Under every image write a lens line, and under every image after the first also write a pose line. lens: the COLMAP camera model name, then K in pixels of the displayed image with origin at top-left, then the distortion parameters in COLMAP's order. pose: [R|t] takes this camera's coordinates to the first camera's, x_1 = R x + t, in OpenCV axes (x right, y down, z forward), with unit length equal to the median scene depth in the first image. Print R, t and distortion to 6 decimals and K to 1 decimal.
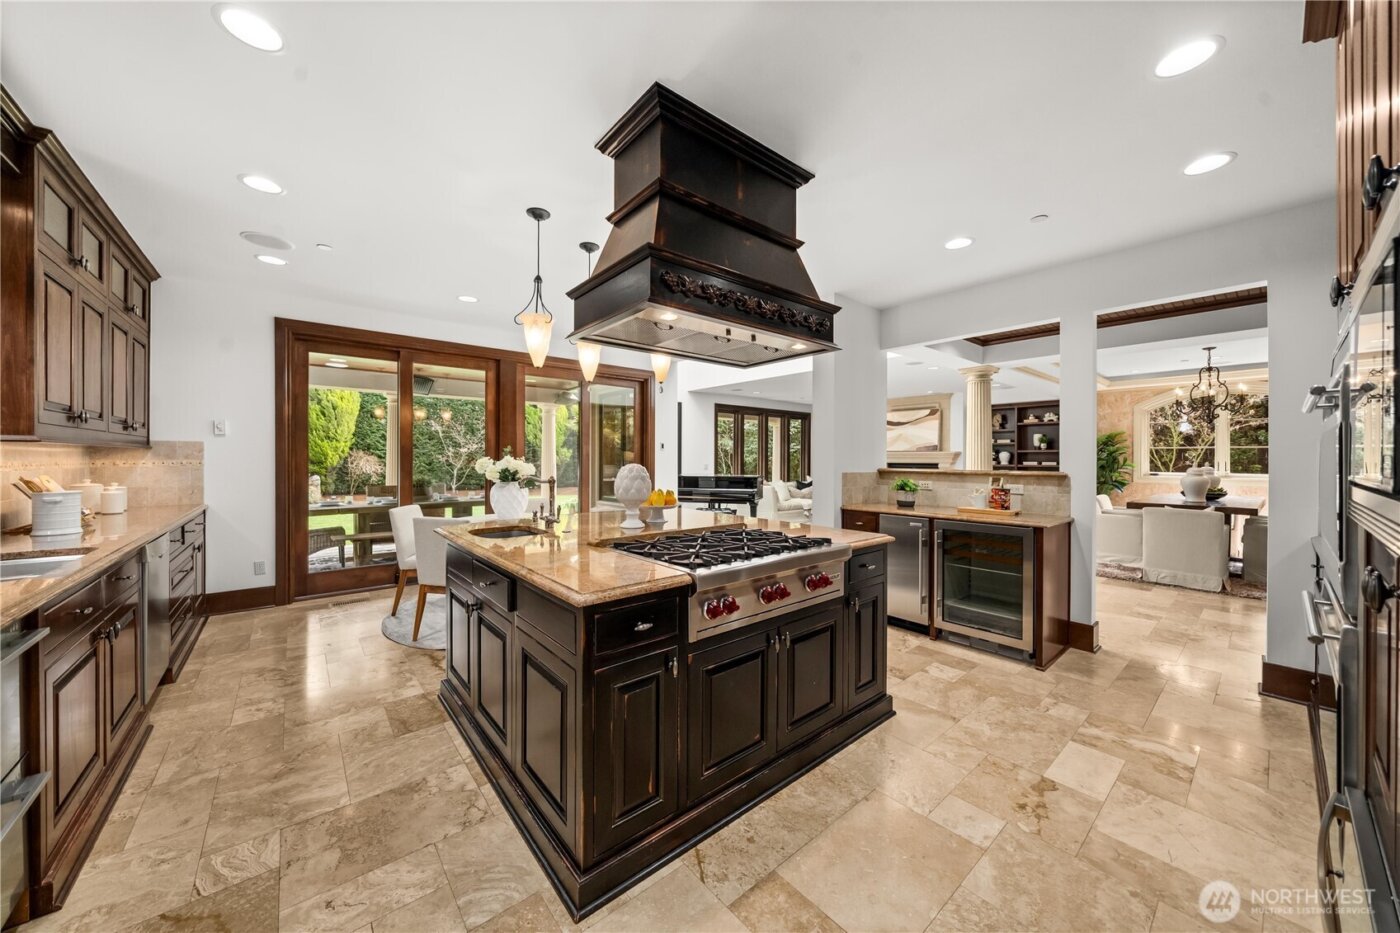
lens RADIAL K [[486.8, 0, 700.9], [0, 486.8, 460.4], [0, 0, 1]] dist [-0.003226, -0.000002]
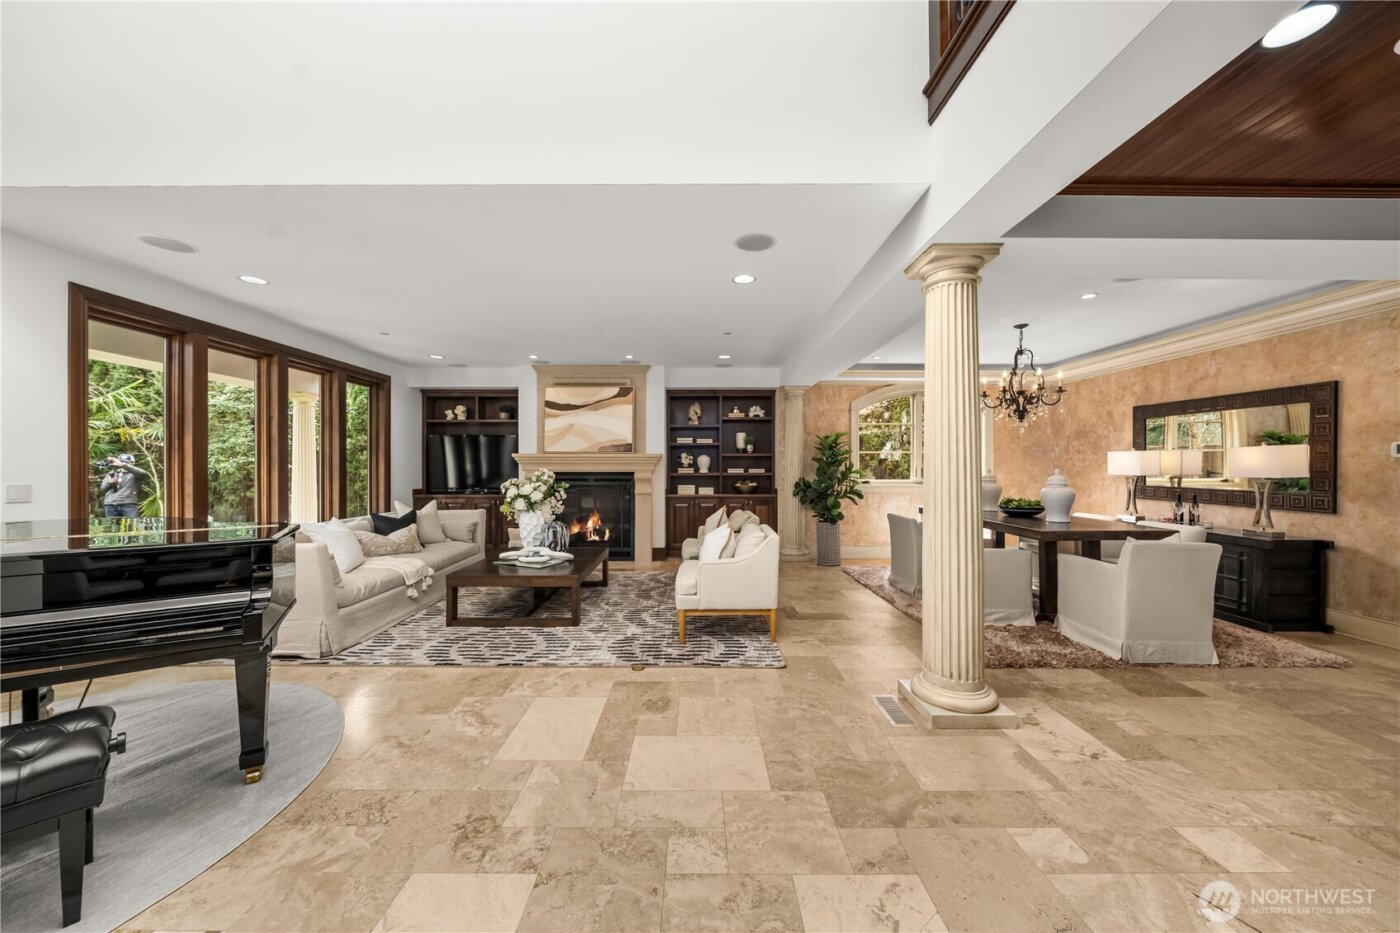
lens RADIAL K [[486.8, 0, 700.9], [0, 486.8, 469.3], [0, 0, 1]] dist [-0.003226, -0.000002]
pose [[0.643501, -0.008161, 0.765402, 0.053651], [0.005246, 0.999967, 0.006251, -0.001082], [-0.765427, -0.000007, 0.643523, 0.527040]]
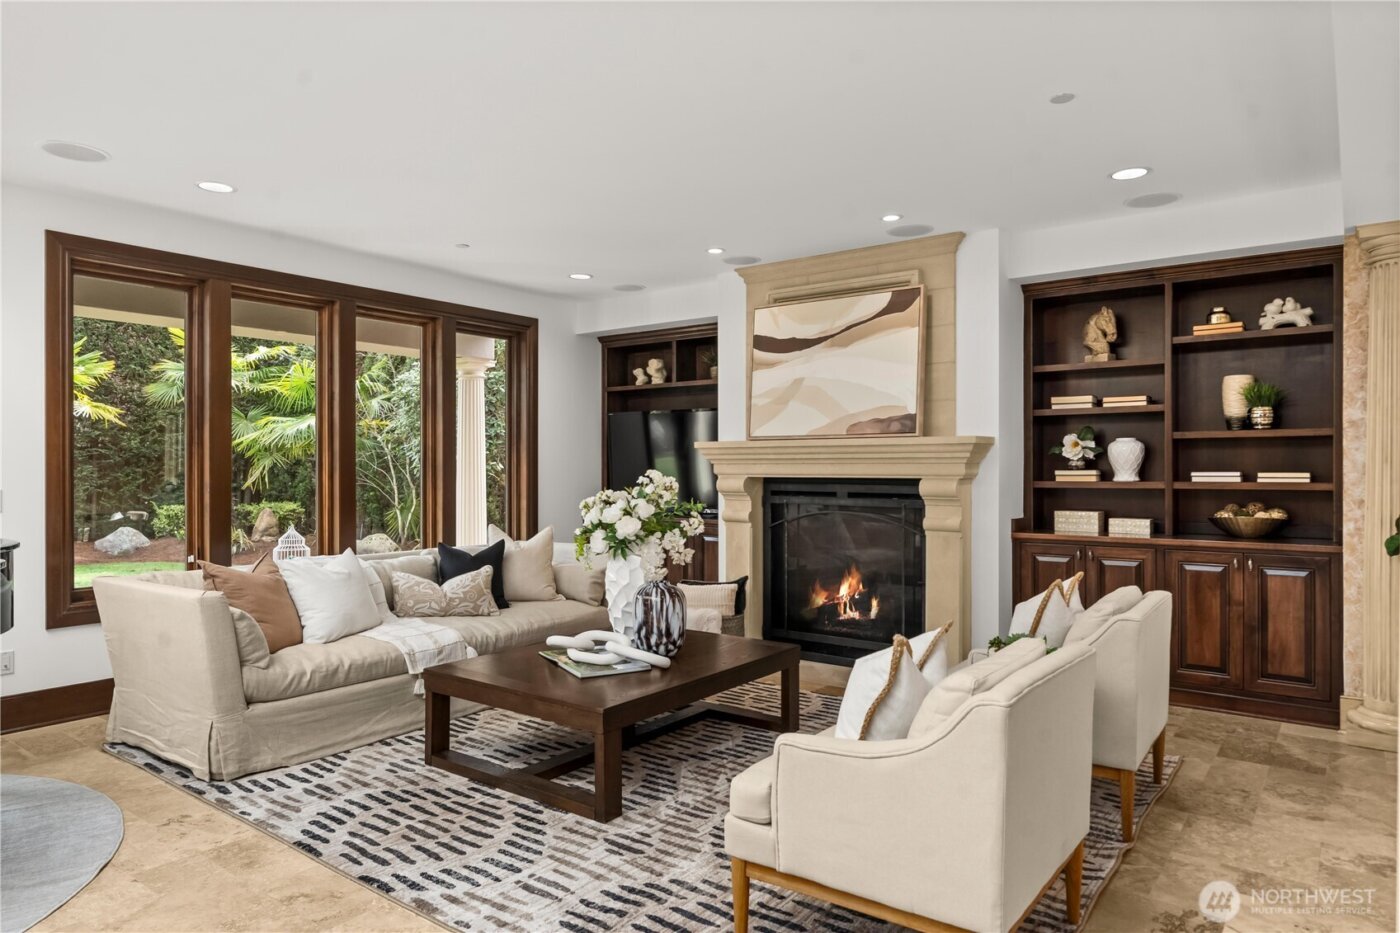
lens RADIAL K [[868.0, 0, 700.4], [0, 868.0, 469.9], [0, 0, 1]] dist [0.006499, 0.001709]
pose [[0.976335, -0.005966, 0.216181, 0.258299], [0.005657, 0.999982, 0.002048, -0.000832], [-0.216189, -0.000776, 0.976351, 0.541108]]
